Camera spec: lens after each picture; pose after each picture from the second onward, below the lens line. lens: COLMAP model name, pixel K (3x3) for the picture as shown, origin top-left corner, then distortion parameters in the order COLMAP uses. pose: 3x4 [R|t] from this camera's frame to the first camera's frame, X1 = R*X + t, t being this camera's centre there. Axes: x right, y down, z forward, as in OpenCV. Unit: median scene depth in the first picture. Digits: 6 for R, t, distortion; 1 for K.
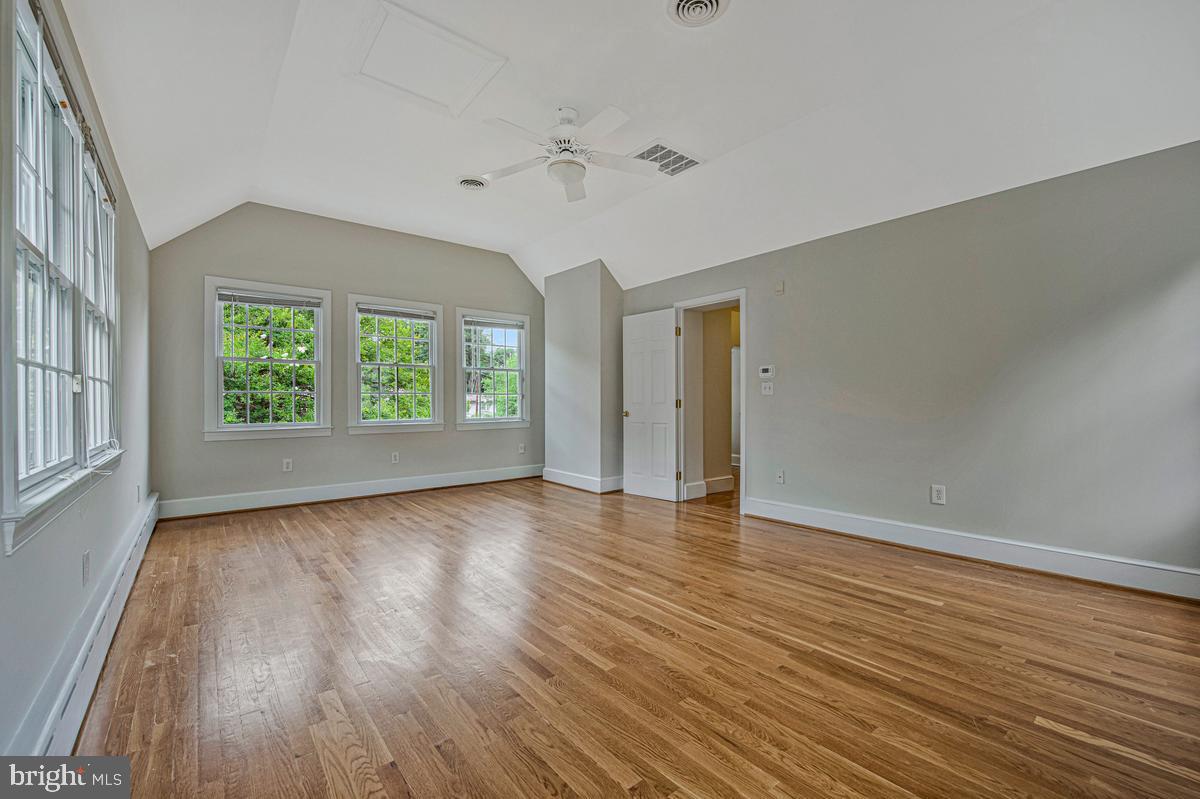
lens RADIAL K [[499.8, 0, 595.2], [0, 499.8, 403.7], [0, 0, 1]] dist [0.000654, -0.004912]
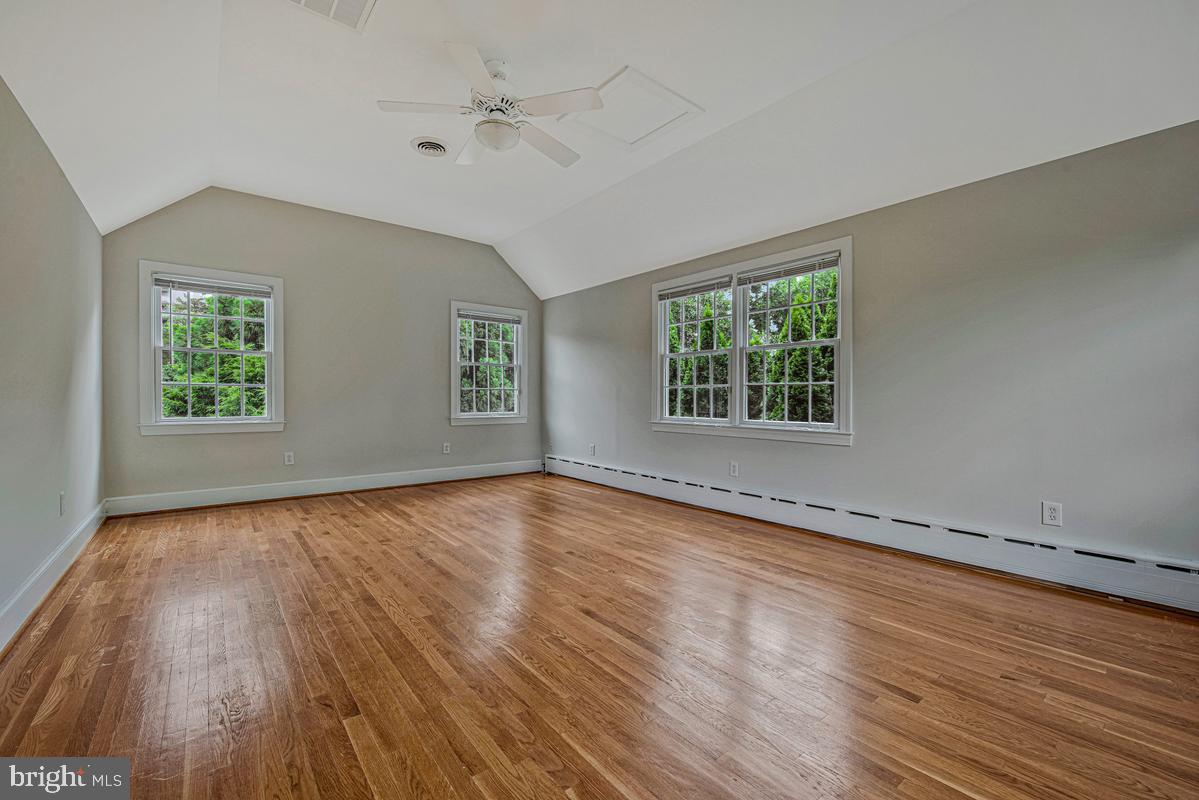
lens RADIAL K [[492.0, 0, 595.3], [0, 492.0, 402.3], [0, 0, 1]] dist [0.000024, -0.000130]
pose [[-0.999958, -0.002572, 0.008746, -0.254896], [-0.002502, 0.999964, 0.008047, 0.004368], [-0.008767, 0.008025, -0.999929, 2.022318]]
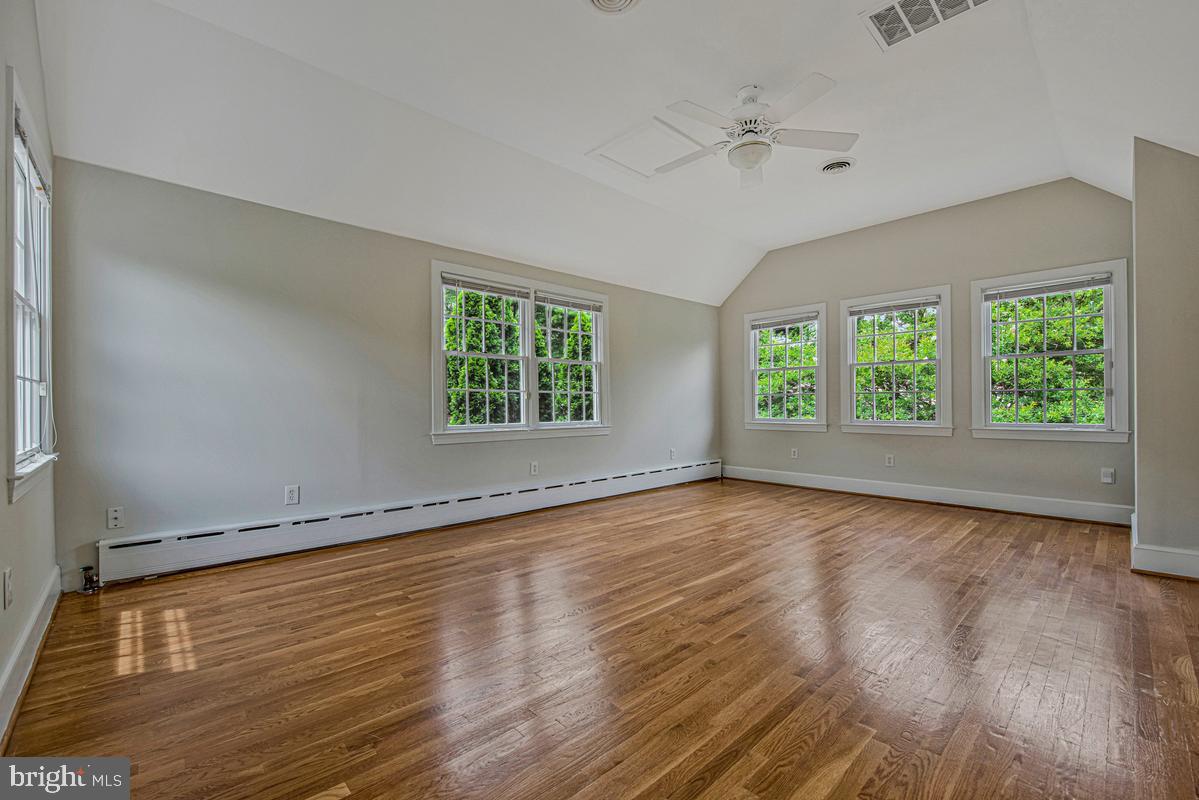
lens RADIAL K [[494.6, 0, 599.5], [0, 494.6, 400.0], [0, 0, 1]] dist [-0.004717, -0.000149]
pose [[0.062528, -0.004107, -0.998035, 0.911220], [-0.002544, 0.999988, -0.004274, -0.001314], [0.998040, 0.002807, 0.062516, 0.717968]]
